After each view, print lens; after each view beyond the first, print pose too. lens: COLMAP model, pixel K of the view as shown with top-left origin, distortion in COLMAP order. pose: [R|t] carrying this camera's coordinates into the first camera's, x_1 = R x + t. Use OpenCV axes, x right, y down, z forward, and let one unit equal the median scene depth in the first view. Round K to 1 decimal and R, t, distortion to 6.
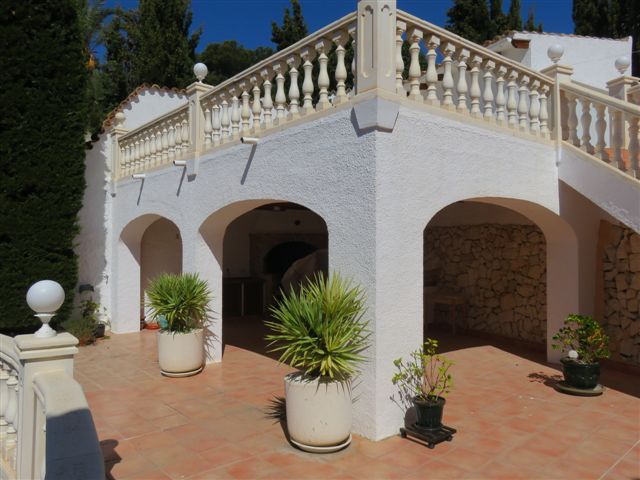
lens RADIAL K [[477.6, 0, 318.9], [0, 477.6, 235.0], [0, 0, 1]] dist [-0.007163, 0.001013]
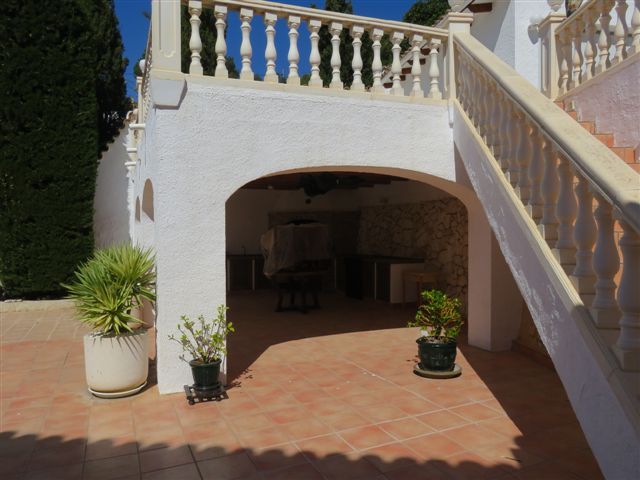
lens RADIAL K [[477.6, 0, 319.8], [0, 477.6, 235.5], [0, 0, 1]] dist [-0.007163, 0.001013]
pose [[0.950176, -0.006531, -0.311644, 0.432502], [0.018382, 0.999215, 0.035105, 0.018500], [0.311170, -0.039085, 0.949550, 0.045507]]
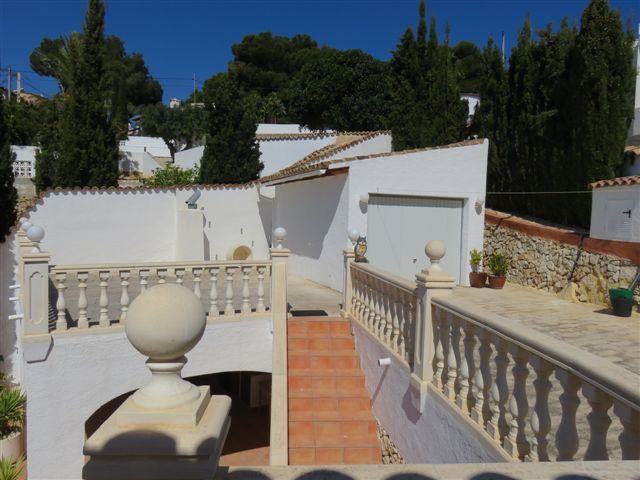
lens RADIAL K [[477.6, 0, 319.8], [0, 477.6, 240.3], [0, 0, 1]] dist [-0.007163, 0.001013]
pose [[0.989033, 0.030705, -0.144469, 0.625585], [-0.018457, 0.996179, 0.085368, -0.386010], [0.146538, -0.081765, 0.985820, -0.119792]]
